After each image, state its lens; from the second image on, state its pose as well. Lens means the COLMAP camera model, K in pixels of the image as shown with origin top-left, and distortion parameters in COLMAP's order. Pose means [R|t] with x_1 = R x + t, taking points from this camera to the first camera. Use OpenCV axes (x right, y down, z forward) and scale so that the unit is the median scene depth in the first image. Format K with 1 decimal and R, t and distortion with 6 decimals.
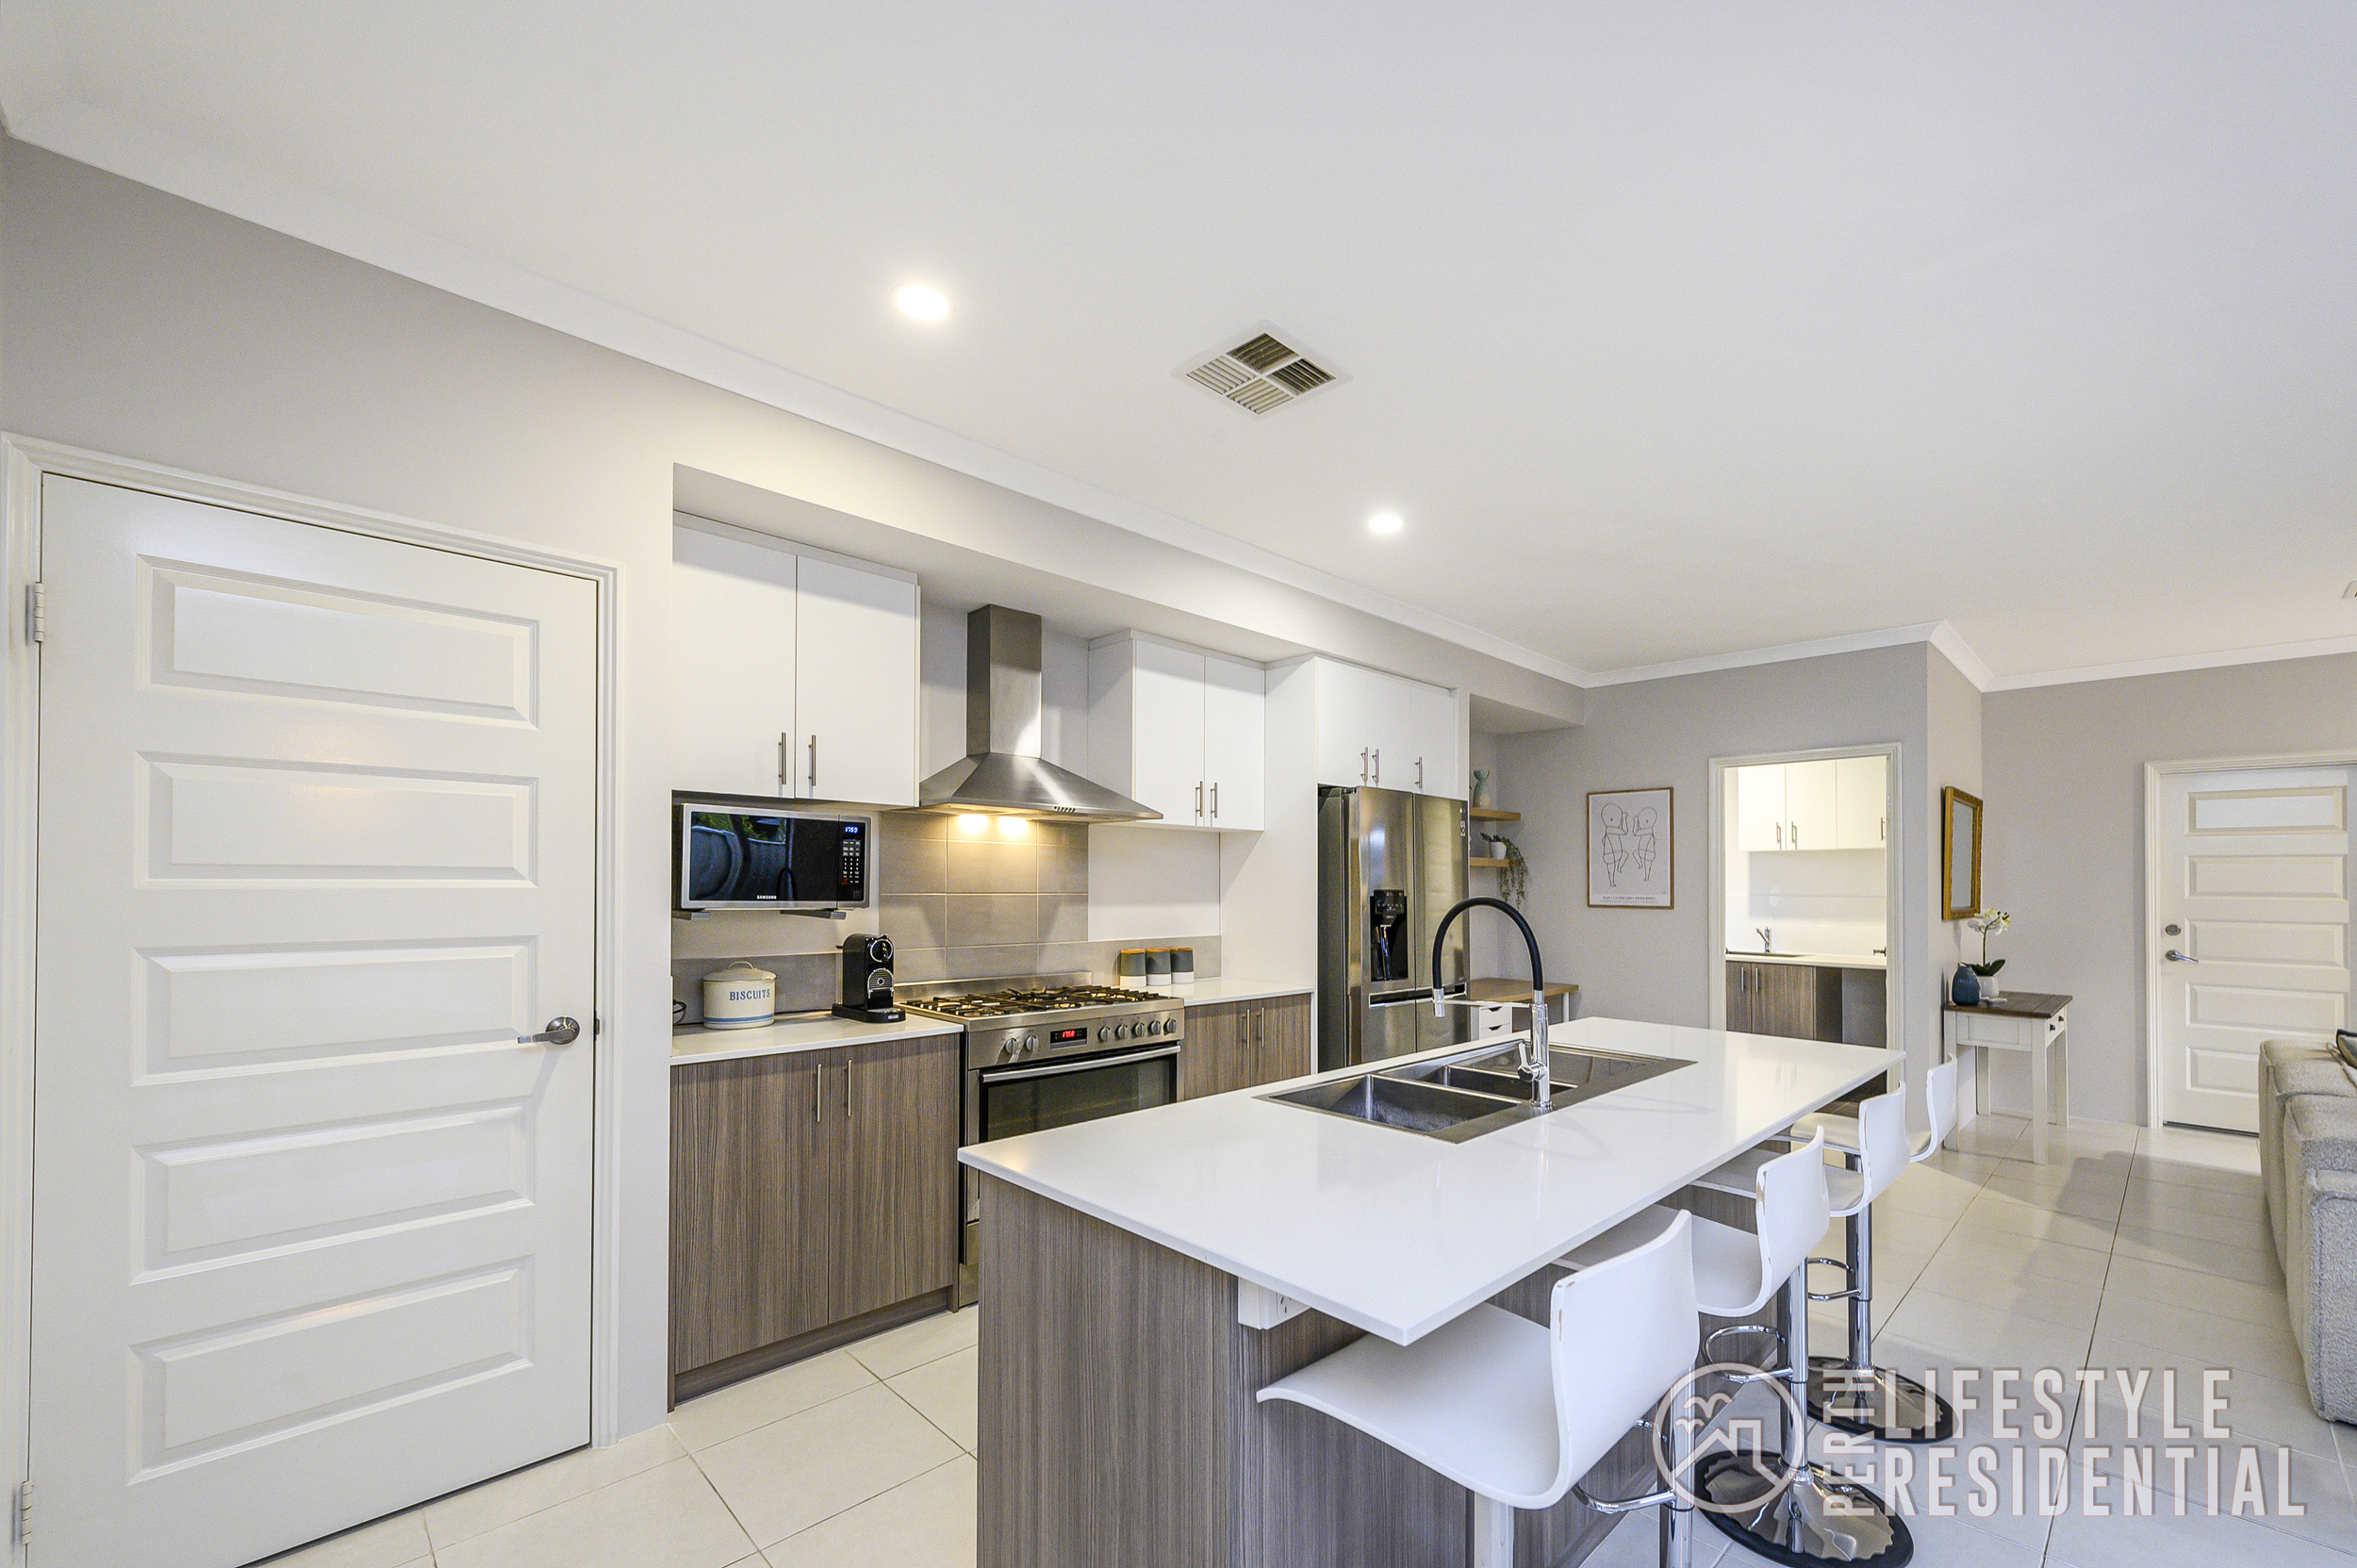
lens RADIAL K [[979.4, 0, 1215.7], [0, 979.4, 859.1], [0, 0, 1]] dist [0.007406, 0.000180]
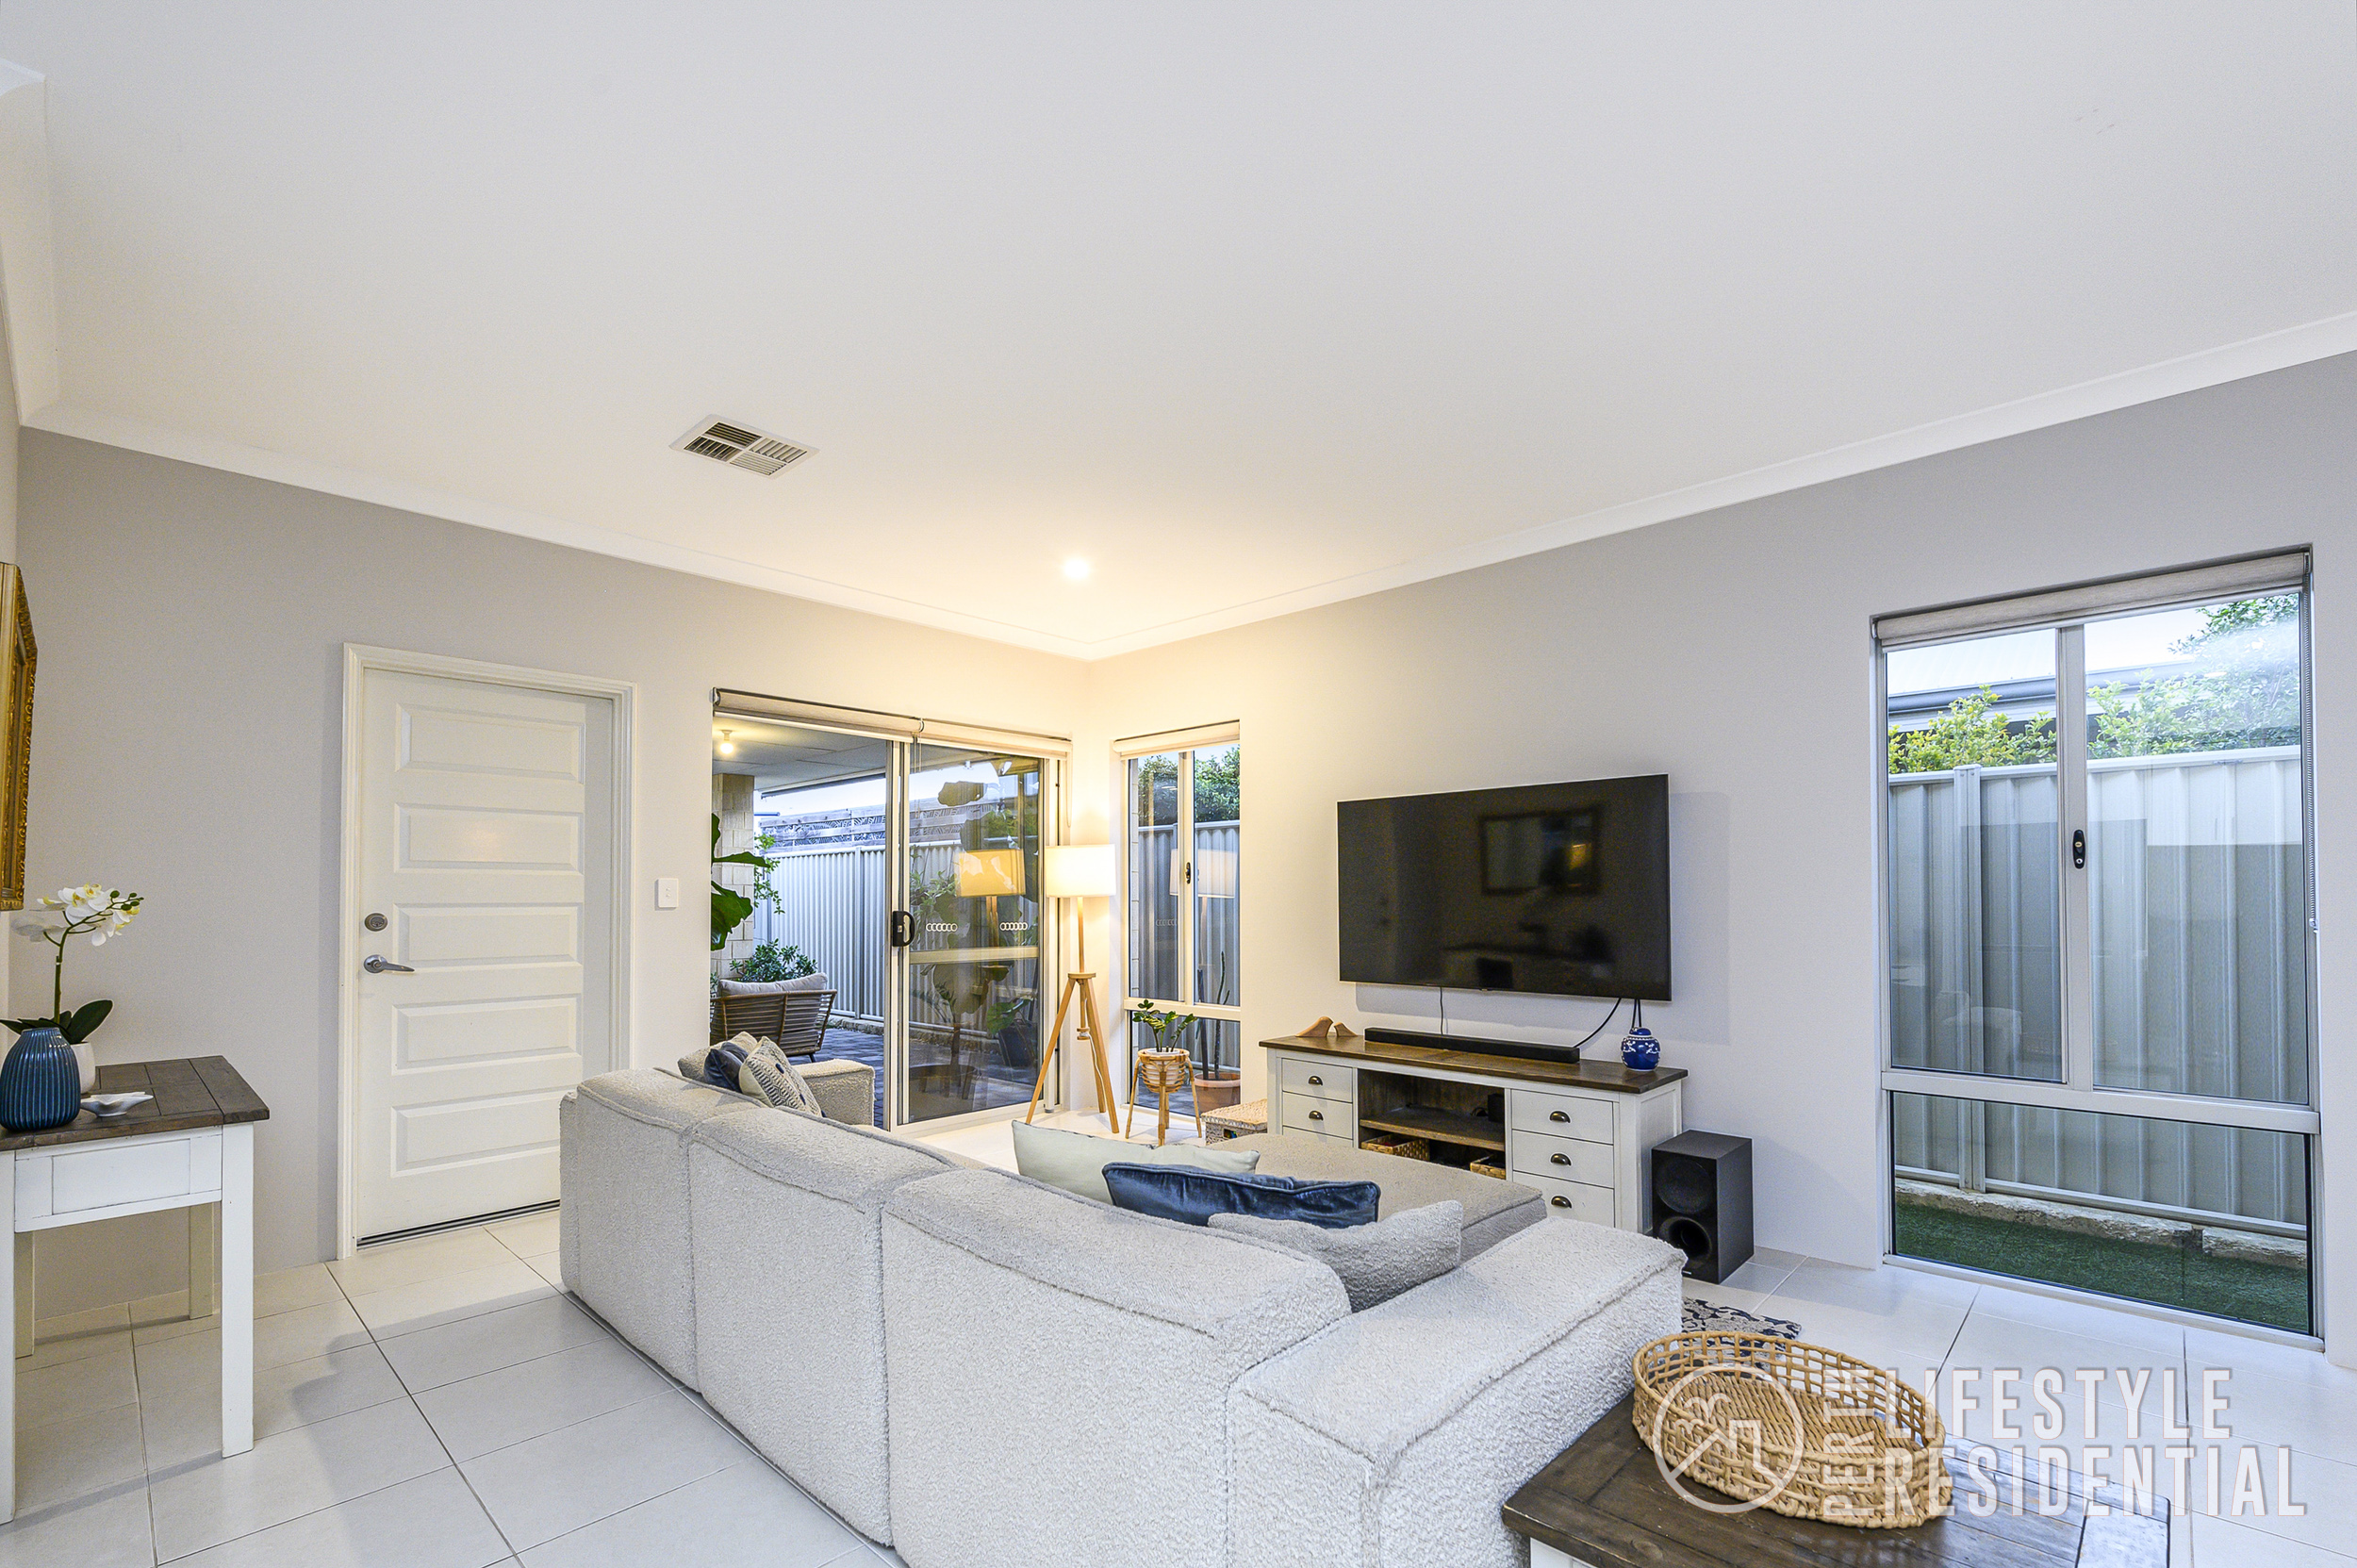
lens RADIAL K [[1044.9, 0, 1214.5], [0, 1044.9, 896.8], [0, 0, 1]] dist [0.016420, -0.000099]
pose [[-0.037488, -0.008200, 0.999263, 0.382003], [-0.021364, 0.999744, 0.007403, 0.050980], [-0.999069, -0.021071, -0.037654, 0.647490]]
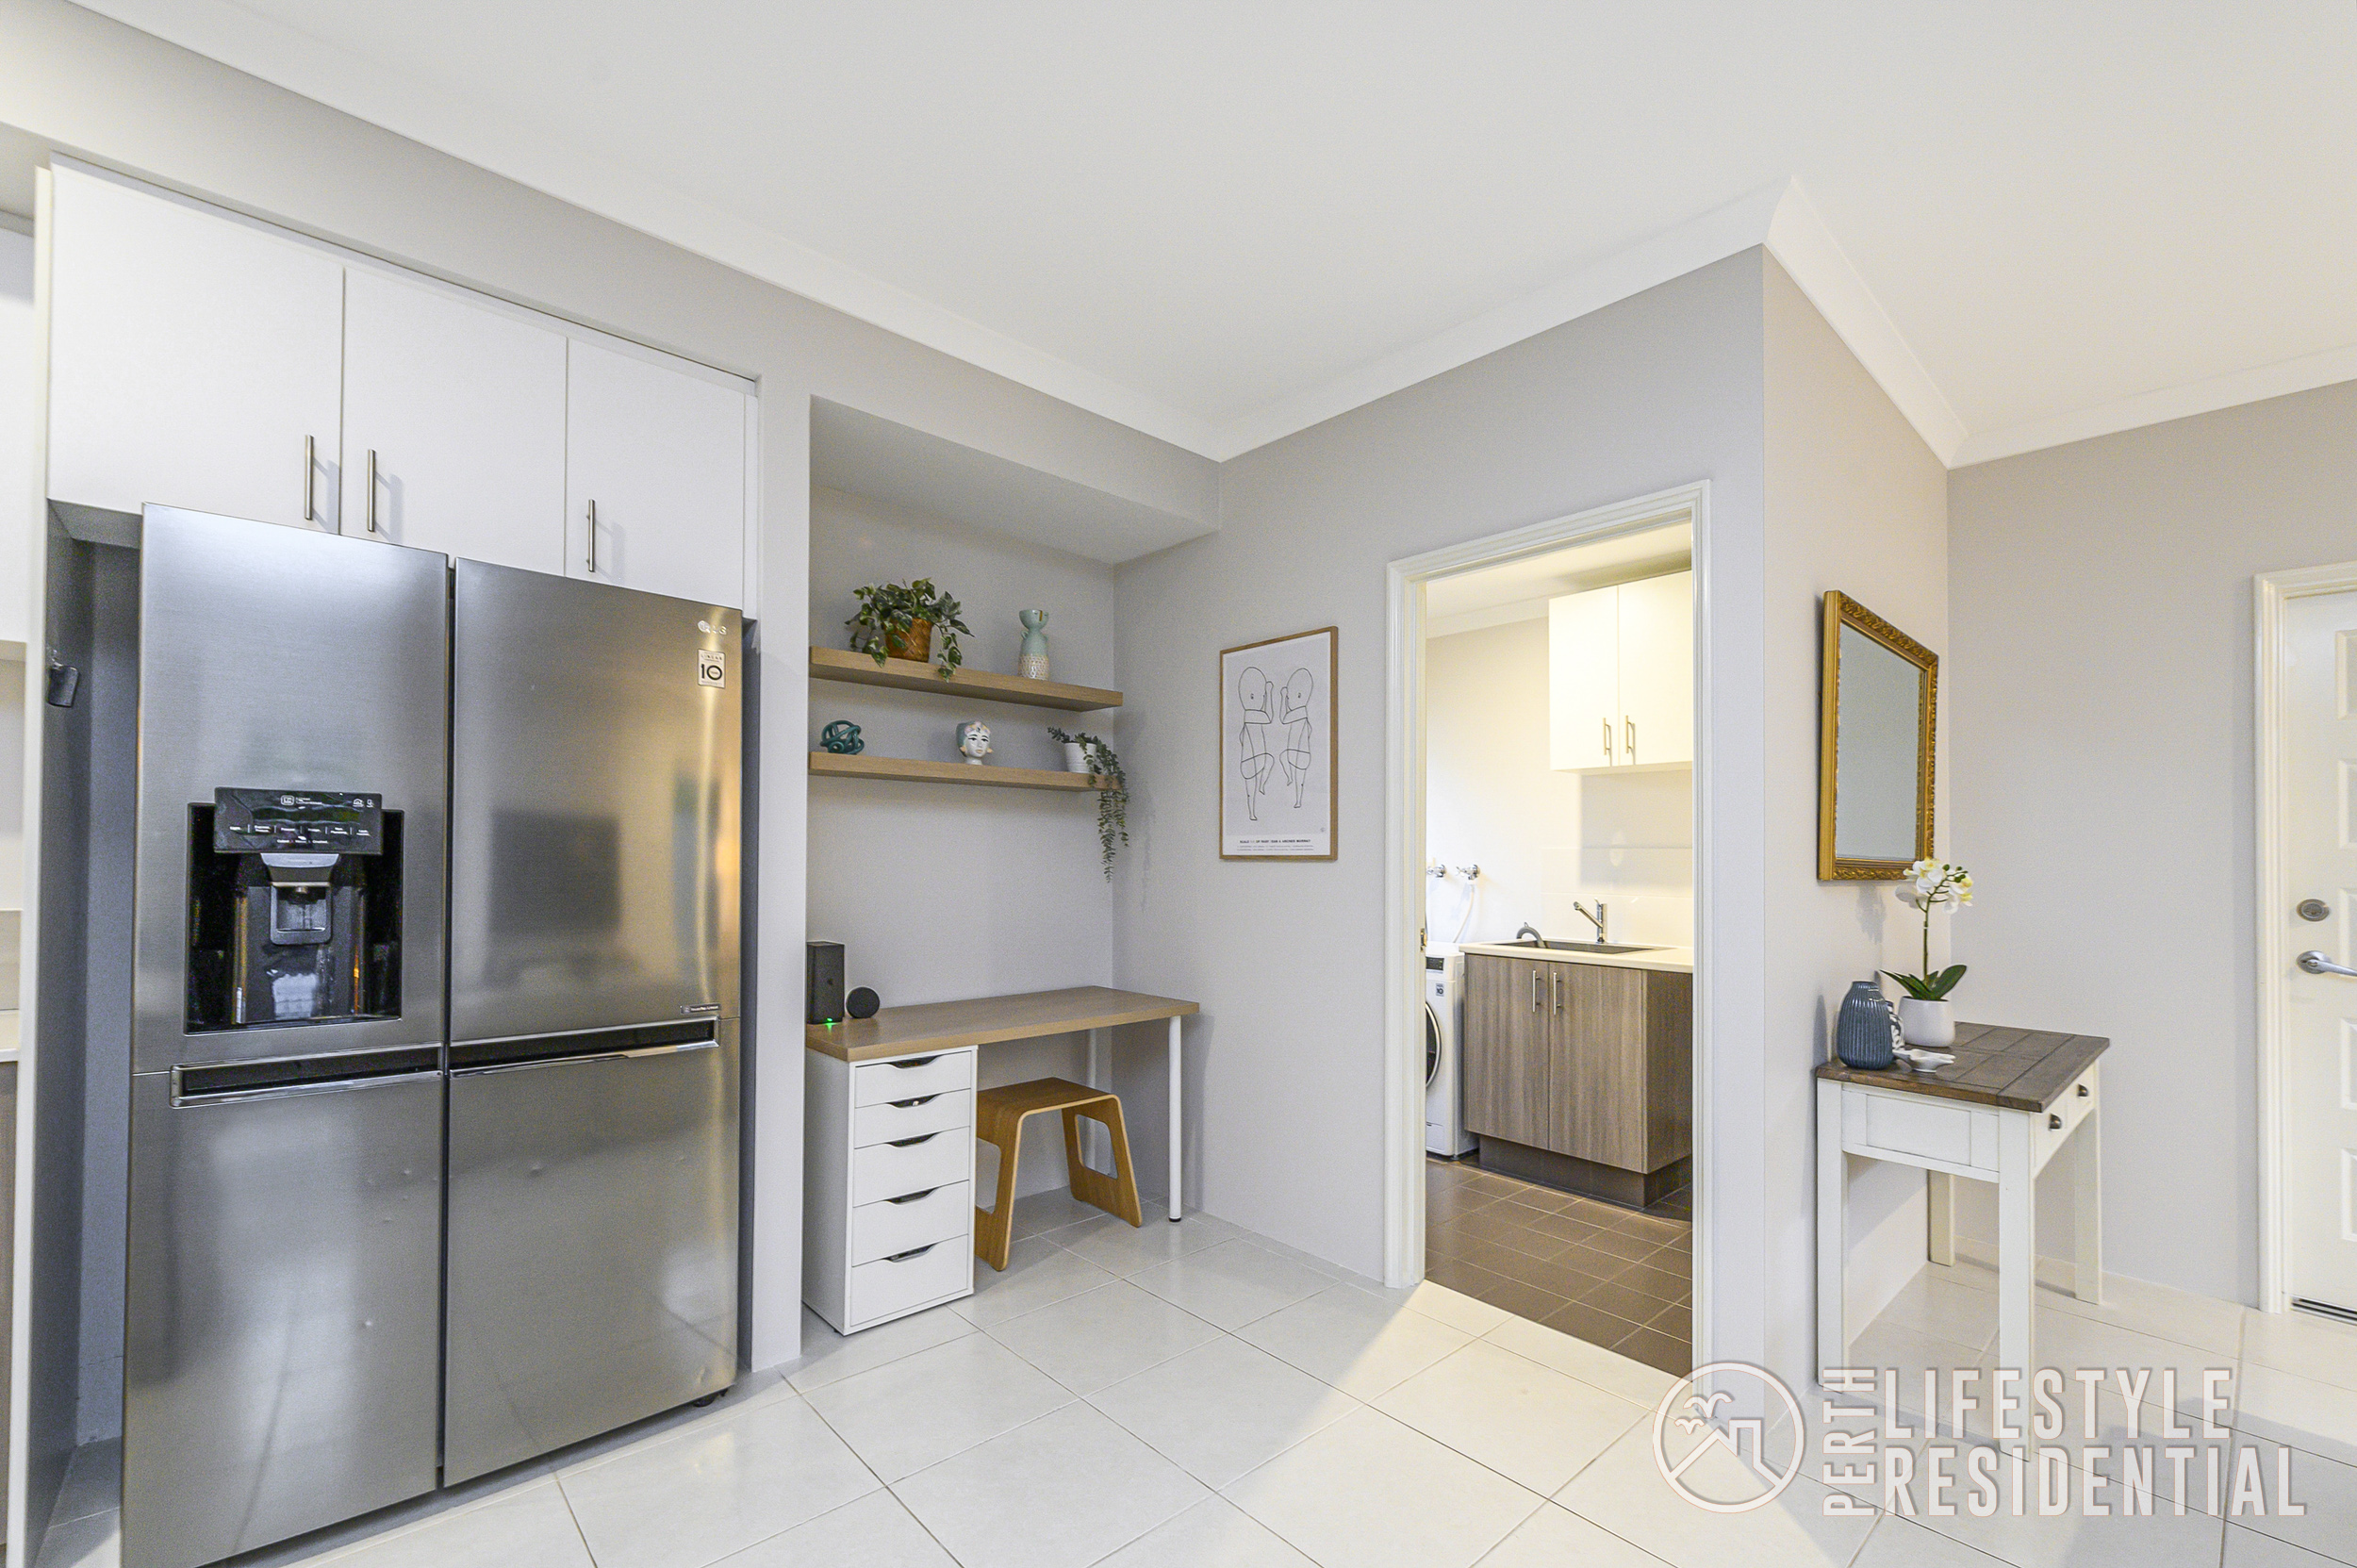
lens RADIAL K [[1008.1, 0, 1237.4], [0, 1008.1, 844.6], [0, 0, 1]] dist [-0.001912, -0.000295]
pose [[0.999737, 0.003654, -0.022662, 0.567105], [-0.003467, 0.999960, 0.008288, 0.049625], [0.022691, -0.008207, 0.999709, 0.622529]]
